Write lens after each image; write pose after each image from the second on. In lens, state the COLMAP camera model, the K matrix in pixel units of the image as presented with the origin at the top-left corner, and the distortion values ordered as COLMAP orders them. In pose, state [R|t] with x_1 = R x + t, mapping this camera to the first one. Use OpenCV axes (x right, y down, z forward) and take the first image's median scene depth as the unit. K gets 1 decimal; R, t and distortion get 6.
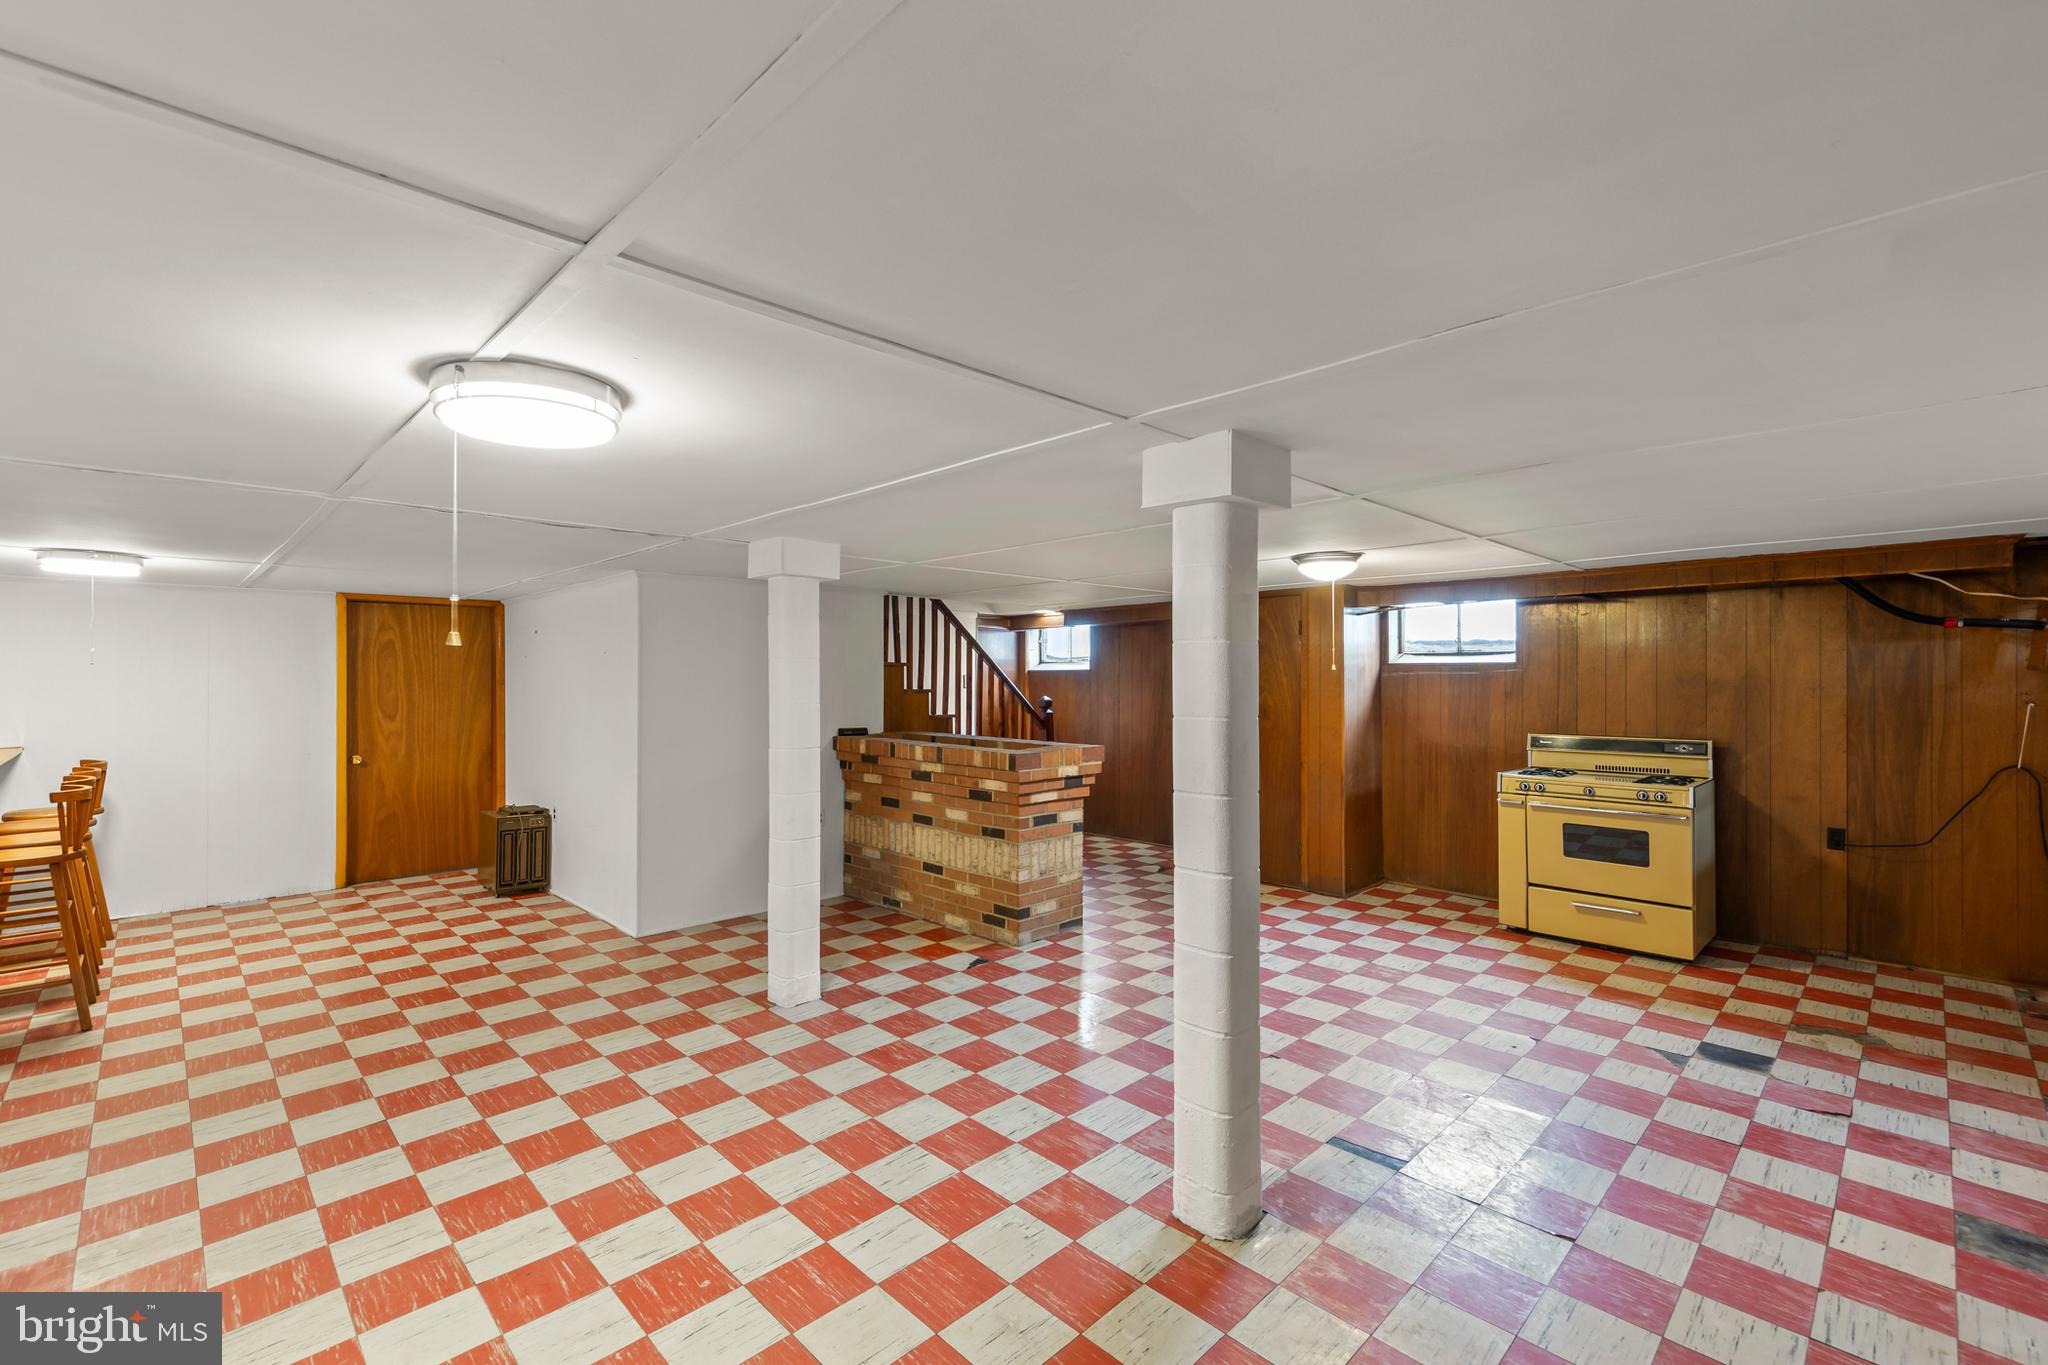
lens RADIAL K [[879.1, 0, 1026.2], [0, 879.1, 675.2], [0, 0, 1]] dist [0.004719, 0.000122]
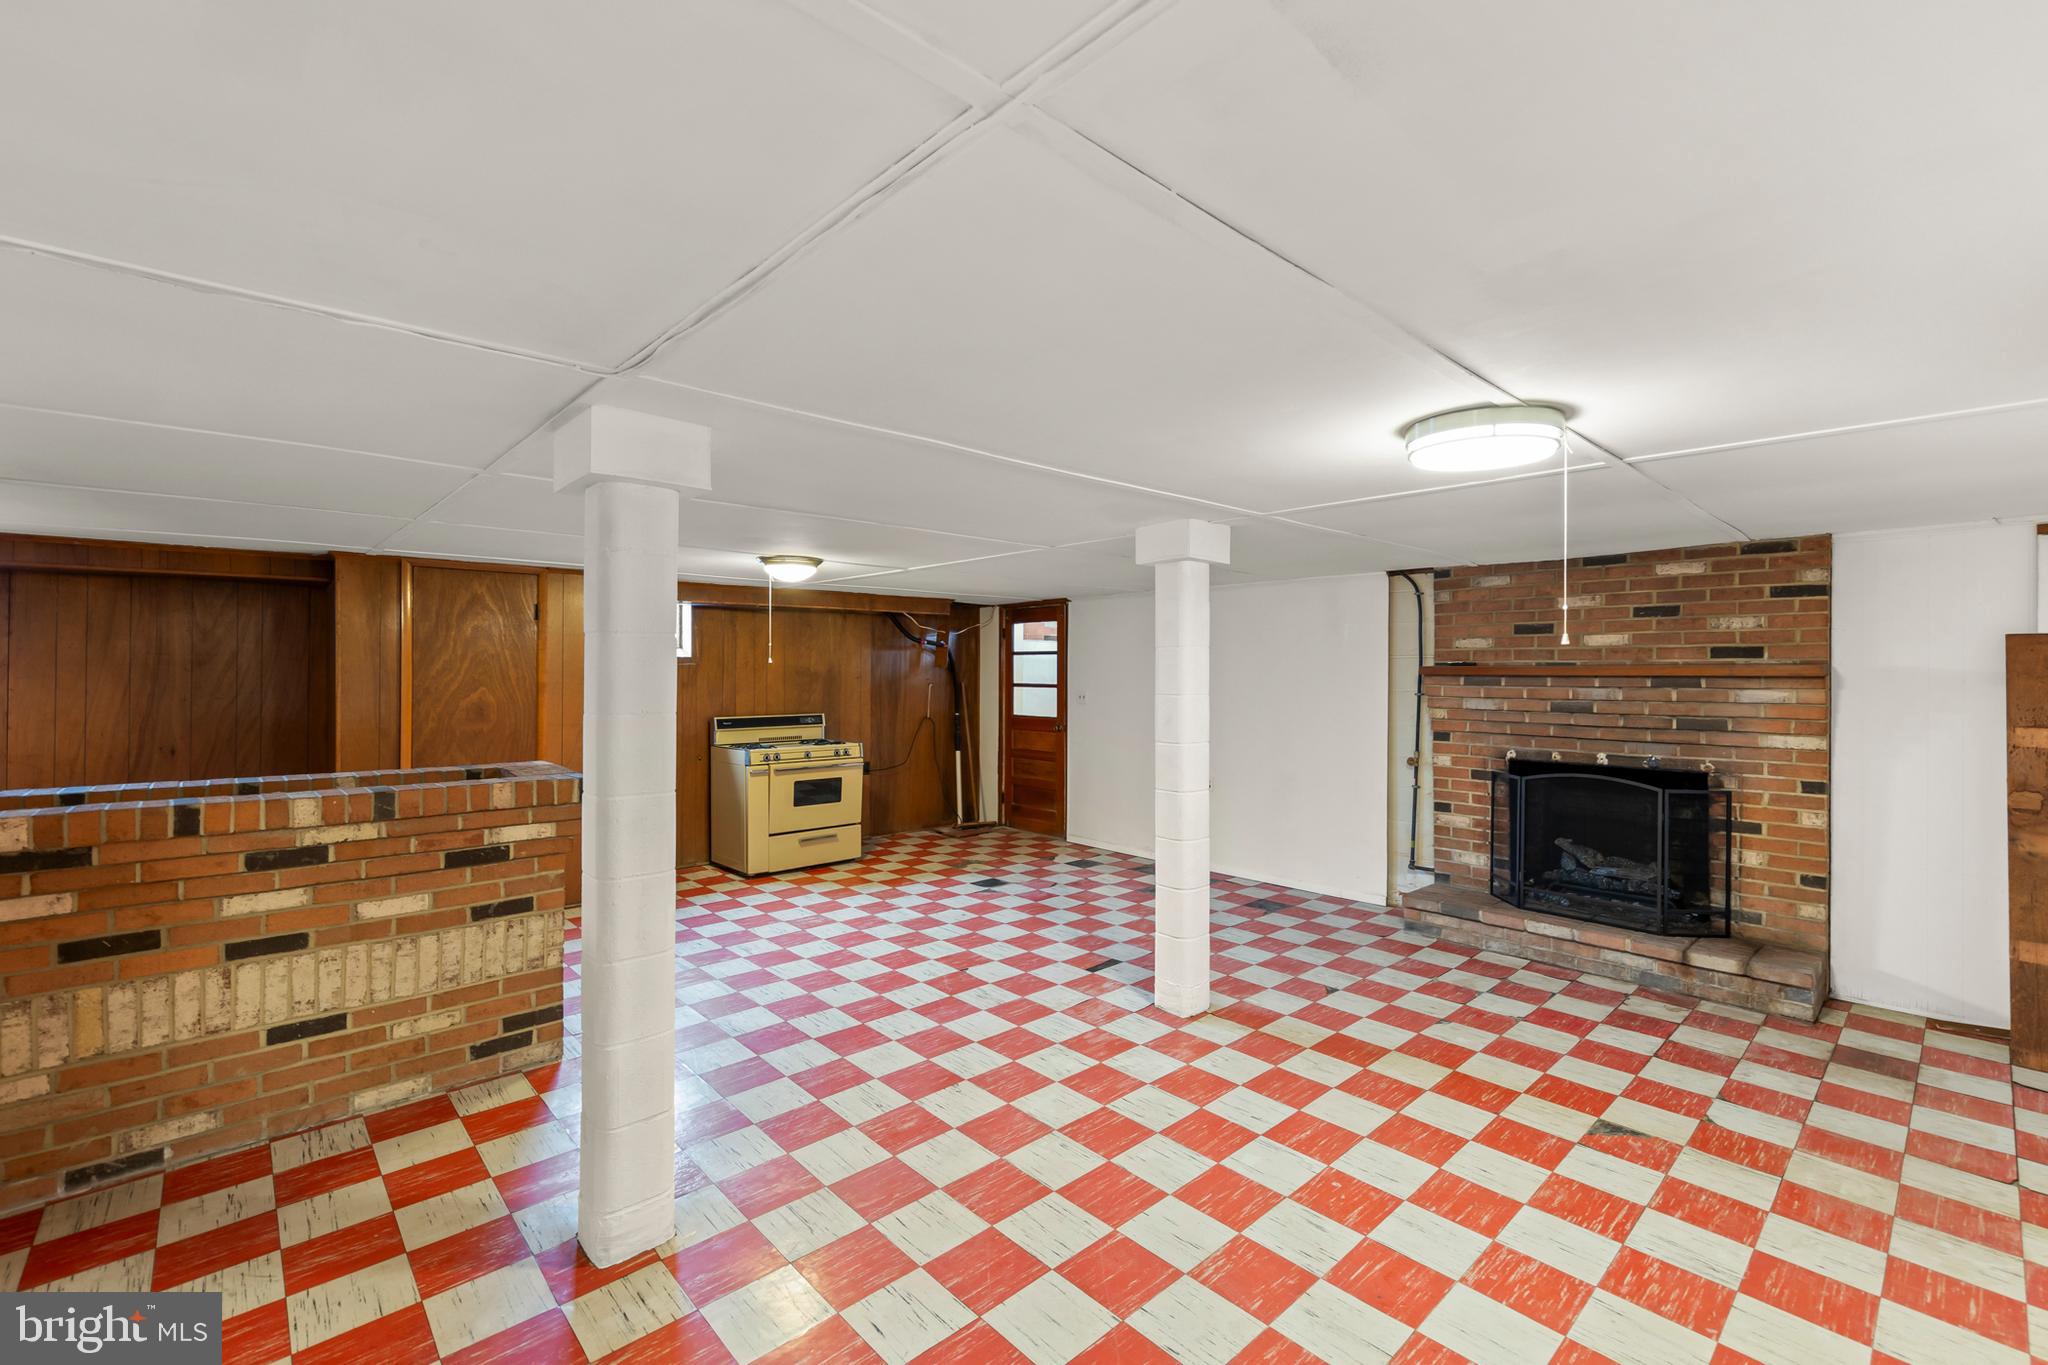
lens RADIAL K [[879.1, 0, 1030.1], [0, 879.1, 673.8], [0, 0, 1]] dist [0.004719, 0.000122]
pose [[0.031083, -0.001095, 0.999516, -0.732221], [-0.005358, 0.999985, 0.001263, 0.004621], [-0.999502, -0.005395, 0.031077, 0.649530]]
